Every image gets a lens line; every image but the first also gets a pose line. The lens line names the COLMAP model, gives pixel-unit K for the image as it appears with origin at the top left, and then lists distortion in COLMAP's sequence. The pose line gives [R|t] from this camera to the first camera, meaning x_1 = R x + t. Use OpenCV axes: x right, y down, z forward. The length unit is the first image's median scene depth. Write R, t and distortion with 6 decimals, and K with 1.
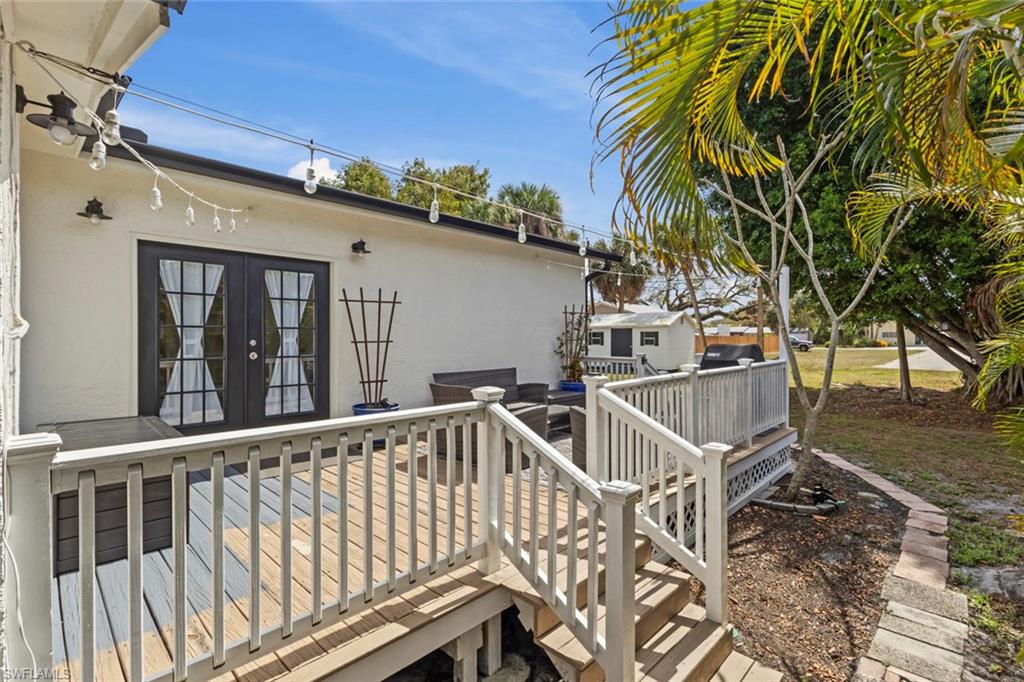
lens RADIAL K [[472.9, 0, 509.8], [0, 472.9, 340.8], [0, 0, 1]] dist [0.000582, 0.000143]
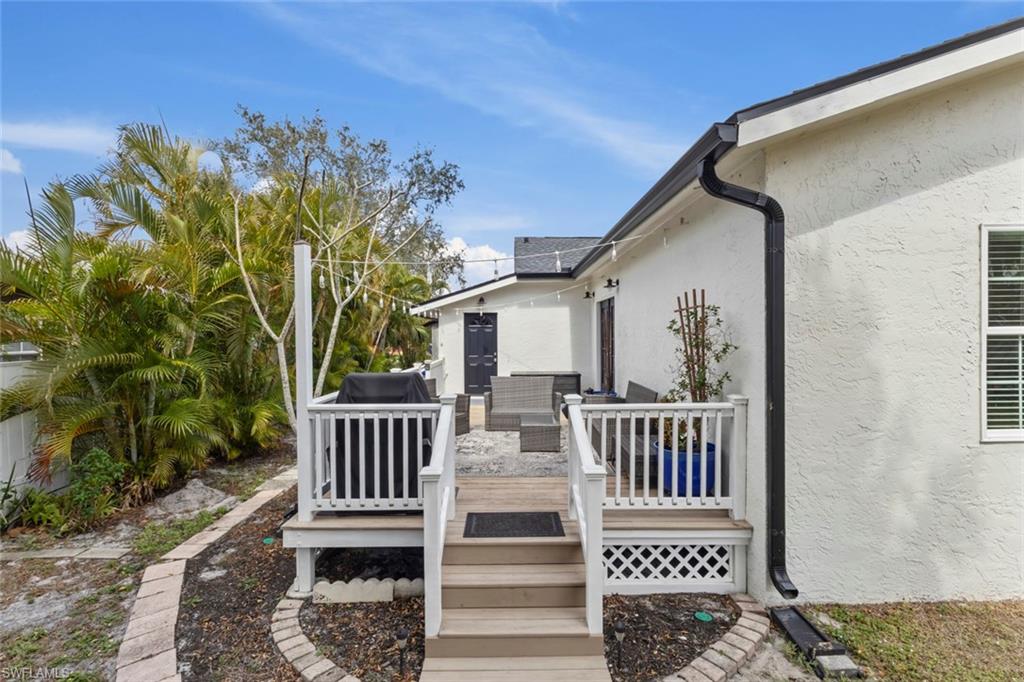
lens RADIAL K [[472.9, 0, 512.4], [0, 472.9, 338.8], [0, 0, 1]] dist [0.000582, 0.000143]
pose [[-0.718619, 0.017739, -0.695178, 1.064481], [0.008294, 0.999822, 0.016940, -0.060509], [0.695355, 0.006408, -0.718638, 2.129628]]
